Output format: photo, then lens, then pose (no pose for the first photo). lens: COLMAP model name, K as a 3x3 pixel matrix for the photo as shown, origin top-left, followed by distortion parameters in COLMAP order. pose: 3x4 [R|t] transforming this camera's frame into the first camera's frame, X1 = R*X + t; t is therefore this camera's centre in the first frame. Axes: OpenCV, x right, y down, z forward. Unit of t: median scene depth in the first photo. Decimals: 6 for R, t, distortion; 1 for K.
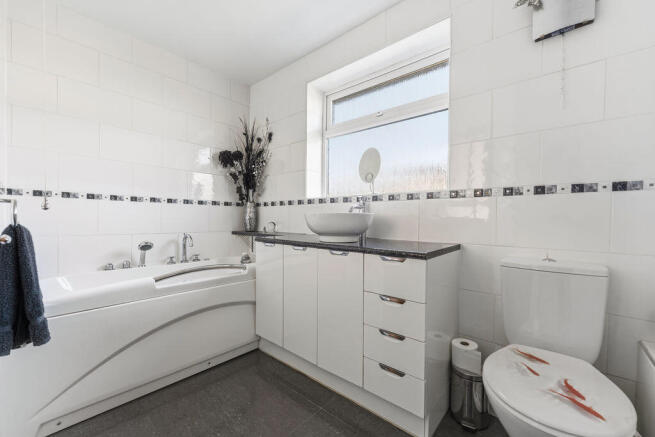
lens RADIAL K [[269.2, 0, 330.9], [0, 269.2, 220.7], [0, 0, 1]] dist [0.002965, -0.000619]
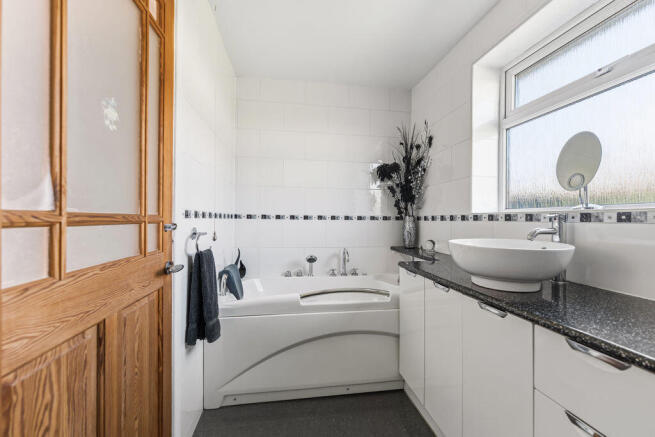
lens RADIAL K [[269.2, 0, 323.6], [0, 269.2, 218.3], [0, 0, 1]] dist [0.002965, -0.000619]
pose [[0.759192, -0.005887, -0.650840, 0.088250], [-0.005074, 0.999875, -0.014964, -0.054848], [0.650847, 0.014663, 0.759068, 0.138432]]
